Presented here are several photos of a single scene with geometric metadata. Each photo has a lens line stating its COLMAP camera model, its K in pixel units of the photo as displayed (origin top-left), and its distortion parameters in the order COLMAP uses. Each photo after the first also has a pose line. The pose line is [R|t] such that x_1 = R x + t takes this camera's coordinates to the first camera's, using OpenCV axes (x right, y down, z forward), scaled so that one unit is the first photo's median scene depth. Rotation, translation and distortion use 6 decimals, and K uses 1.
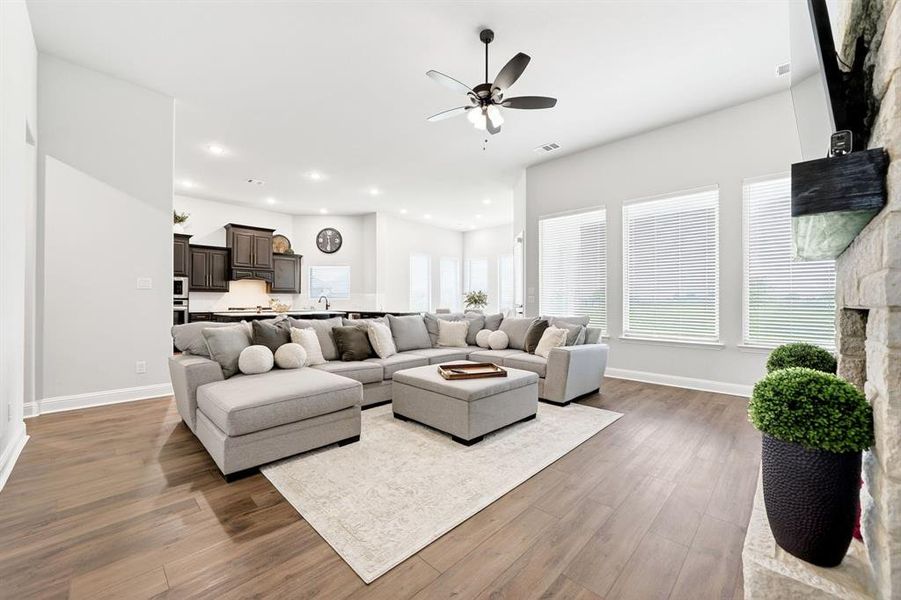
lens RADIAL K [[350.1, 0, 450.5], [0, 350.1, 300.0], [0, 0, 1]] dist [-0.001055, 0.000014]
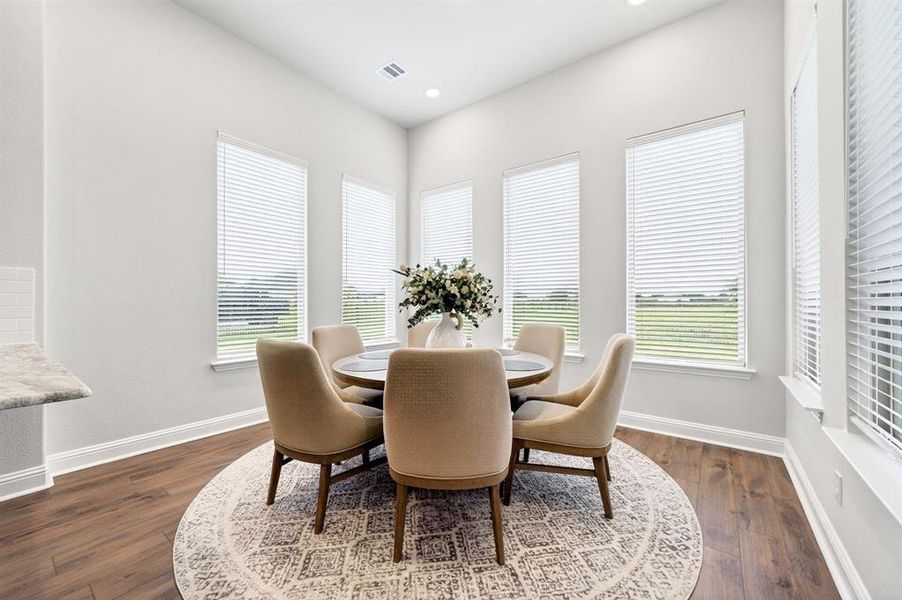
lens RADIAL K [[350.5, 0, 451.0], [0, 350.5, 300.0], [0, 0, 1]] dist [-0.001055, 0.000014]
pose [[0.994122, -0.006292, 0.108080, 0.048609], [0.005467, 0.999954, 0.007928, 0.000620], [-0.108125, -0.007290, 0.994111, 0.761788]]
